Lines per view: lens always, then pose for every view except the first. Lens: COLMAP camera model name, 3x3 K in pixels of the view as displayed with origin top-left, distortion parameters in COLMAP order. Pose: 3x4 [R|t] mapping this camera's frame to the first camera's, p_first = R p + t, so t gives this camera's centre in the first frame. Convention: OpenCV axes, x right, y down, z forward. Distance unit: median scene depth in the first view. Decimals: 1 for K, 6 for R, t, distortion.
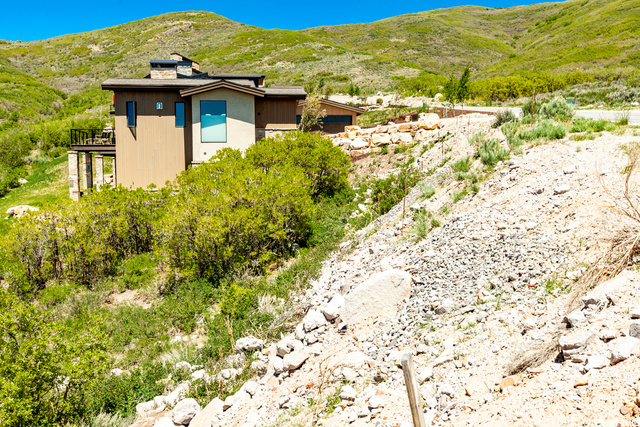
lens RADIAL K [[624.0, 0, 318.6], [0, 624.0, 208.5], [0, 0, 1]] dist [-0.017087, 0.011125]
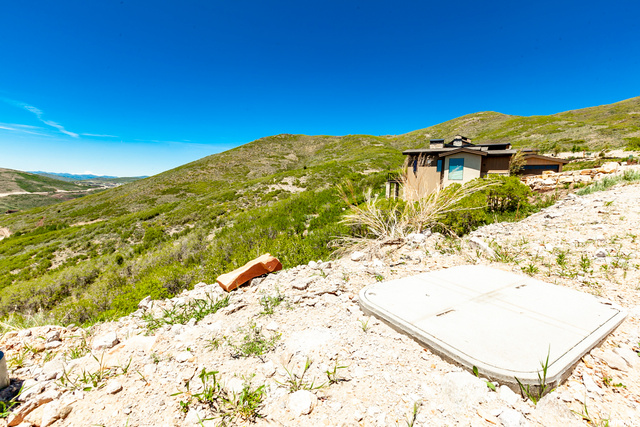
lens RADIAL K [[288.5, 0, 319.2], [0, 288.5, 208.4], [0, 0, 1]] dist [0.004288, -0.001772]
pose [[0.767989, 0.078377, -0.635650, 0.078940], [-0.081624, 0.996368, 0.024238, -0.003774], [0.635241, 0.033270, 0.771597, 0.034077]]
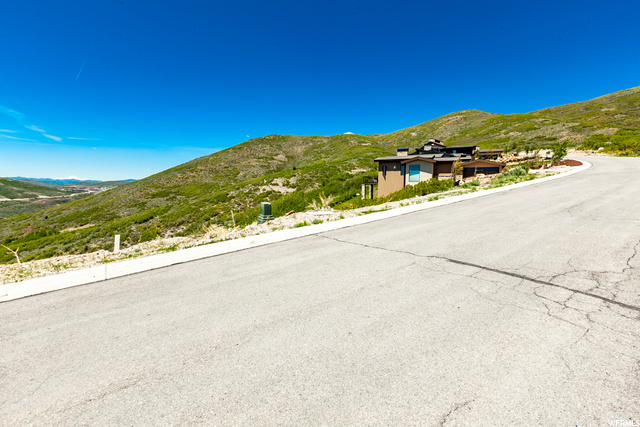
lens RADIAL K [[288.5, 0, 319.2], [0, 288.5, 208.4], [0, 0, 1]] dist [0.004288, -0.001772]
pose [[0.790489, 0.059727, -0.609557, 0.219960], [-0.056840, 0.998093, 0.024085, -0.005182], [0.609833, 0.015609, 0.792376, -0.125106]]
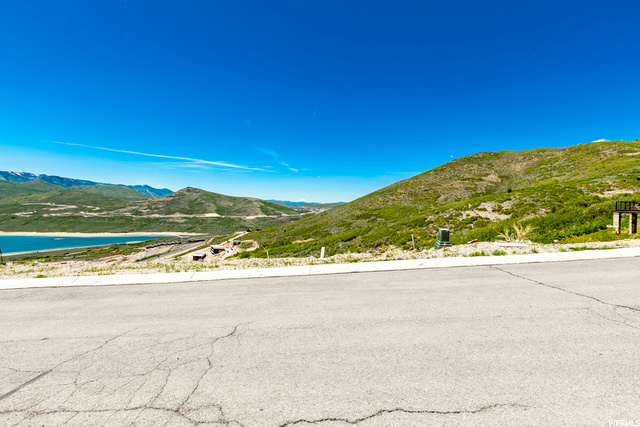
lens RADIAL K [[303.1, 0, 320.6], [0, 303.1, 209.8], [0, 0, 1]] dist [-0.001250, -0.000736]
pose [[0.263688, 0.025959, -0.964259, 0.251895], [-0.100568, 0.994930, -0.000717, -0.006821], [0.959351, 0.097163, 0.264962, -0.128794]]
